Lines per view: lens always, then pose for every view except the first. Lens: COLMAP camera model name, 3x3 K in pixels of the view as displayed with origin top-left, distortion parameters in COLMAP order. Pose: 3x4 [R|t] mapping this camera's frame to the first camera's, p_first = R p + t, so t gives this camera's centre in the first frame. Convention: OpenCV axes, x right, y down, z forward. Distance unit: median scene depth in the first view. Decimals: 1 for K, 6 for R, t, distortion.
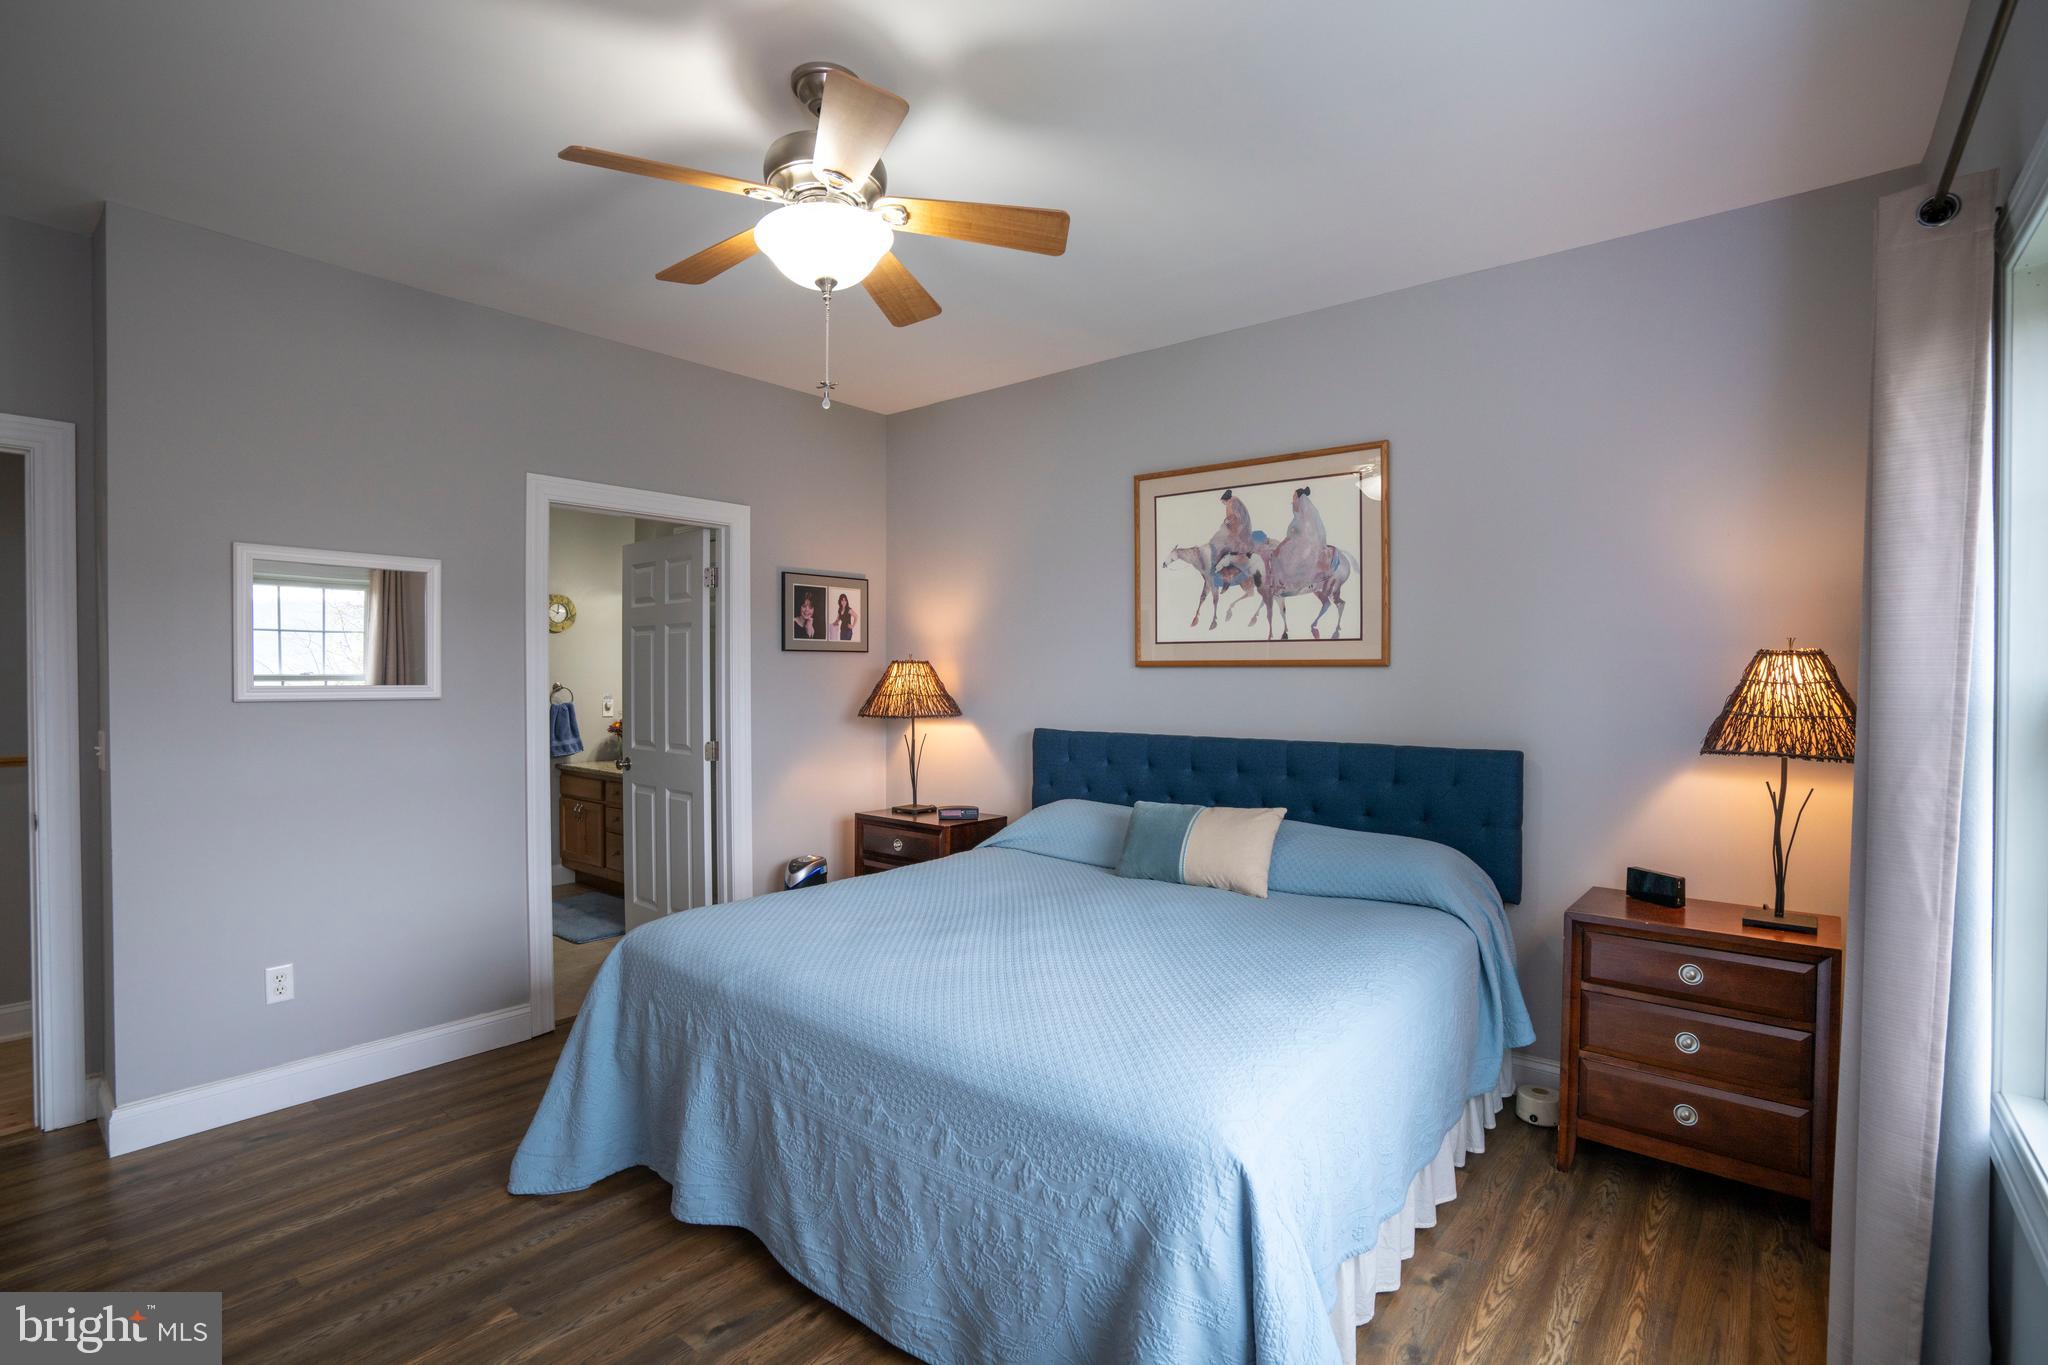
lens RADIAL K [[953.5, 0, 1021.4], [0, 953.5, 675.3], [0, 0, 1]] dist [-0.058360, 0.021733]
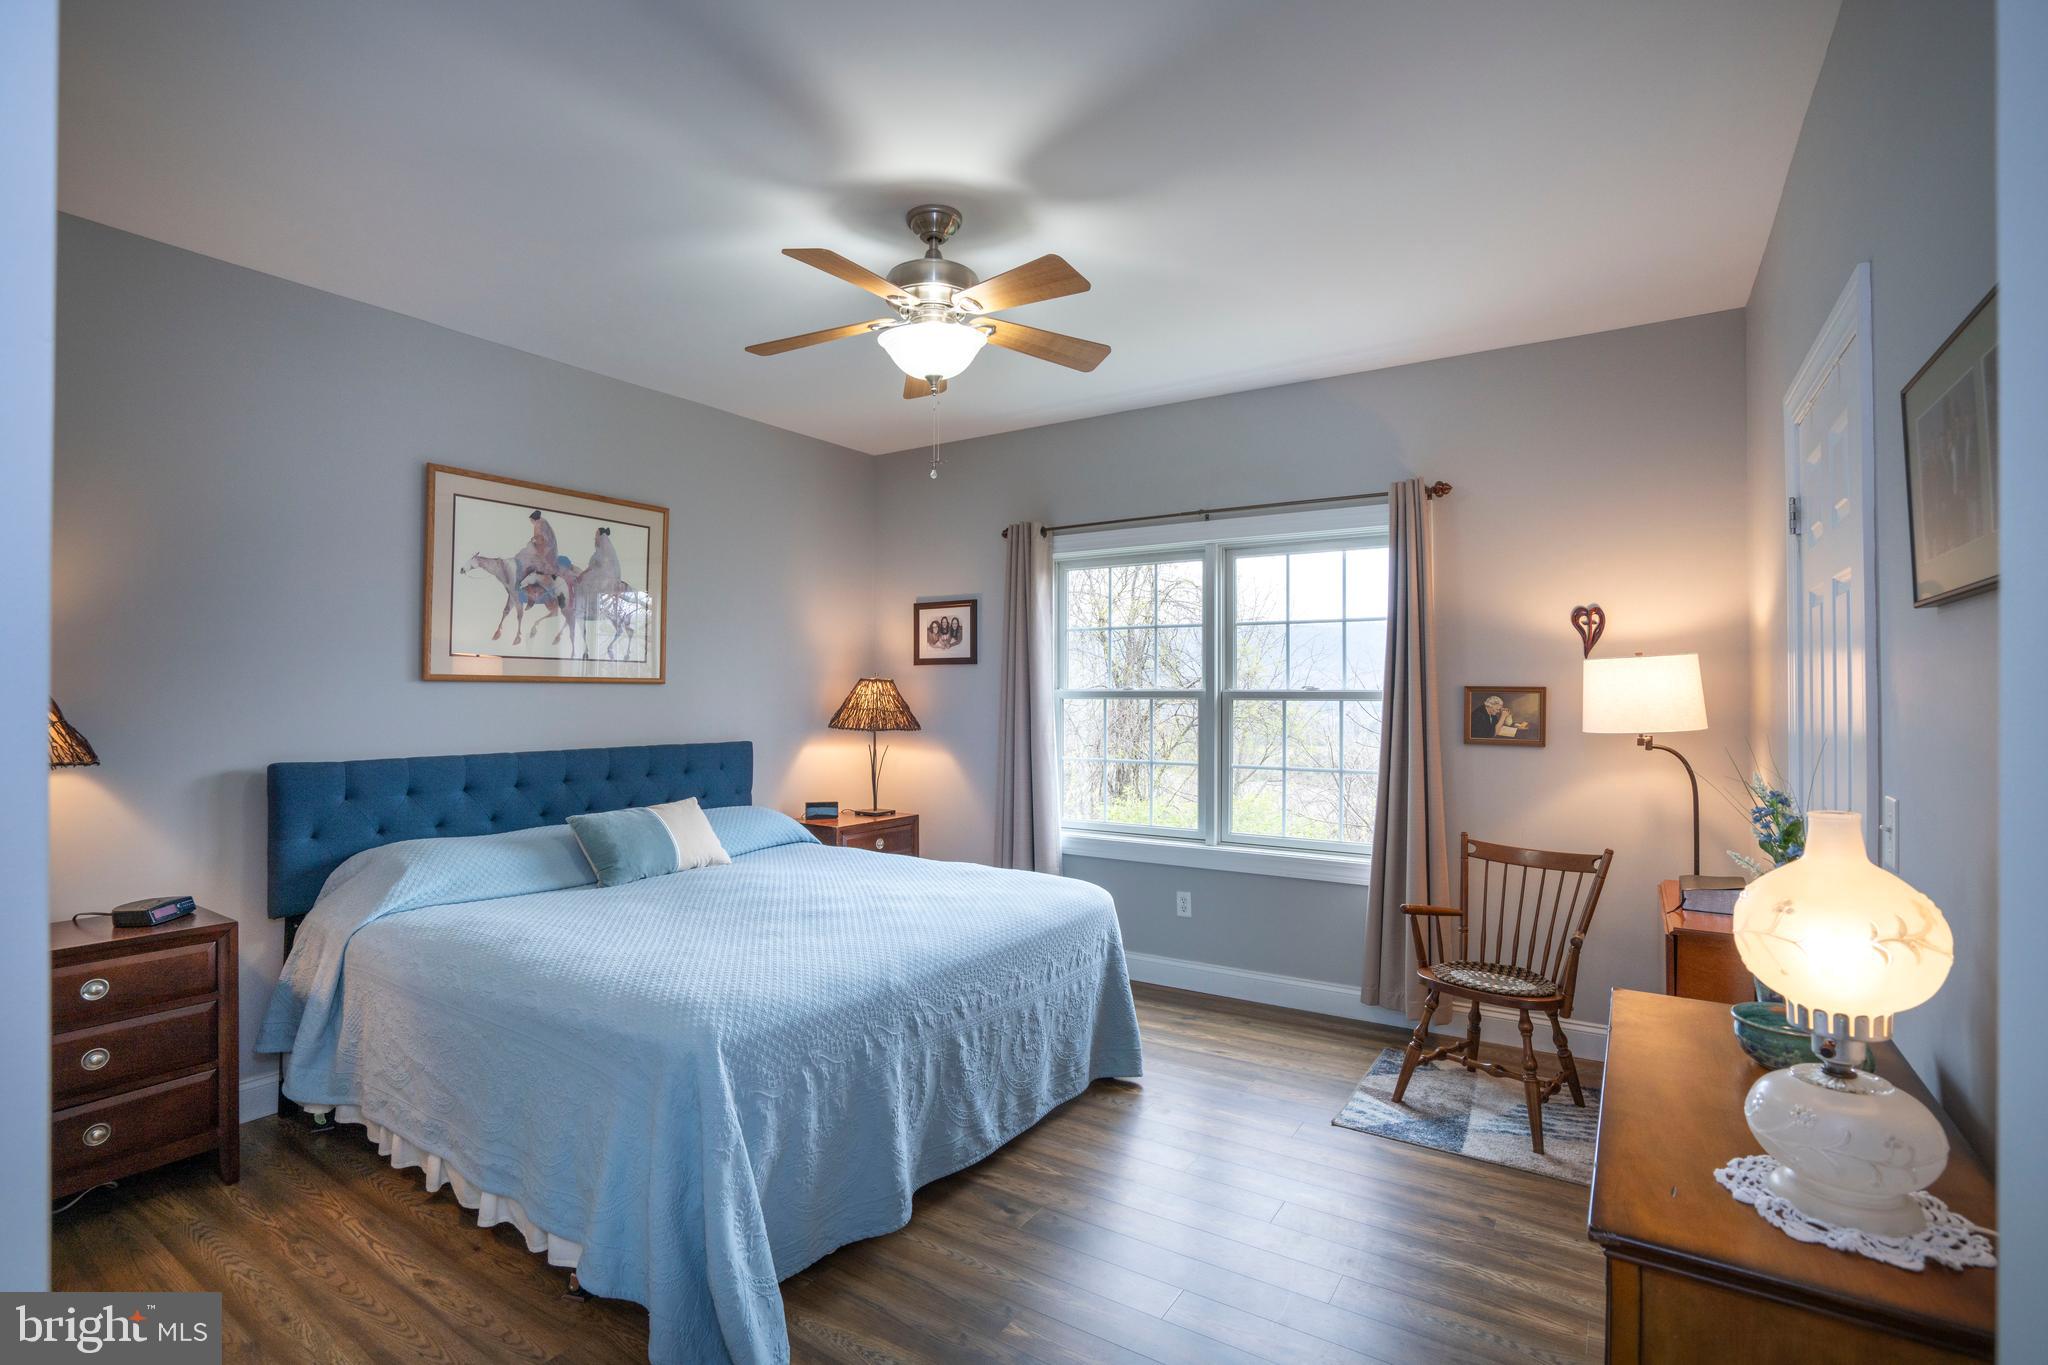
lens RADIAL K [[953.5, 0, 1010.8], [0, 953.5, 687.4], [0, 0, 1]] dist [-0.058360, 0.021733]
pose [[-0.098692, 0.005139, 0.995105, -0.880094], [-0.000979, 0.999986, -0.005261, 0.000987], [-0.995118, -0.001493, -0.098686, 0.619129]]
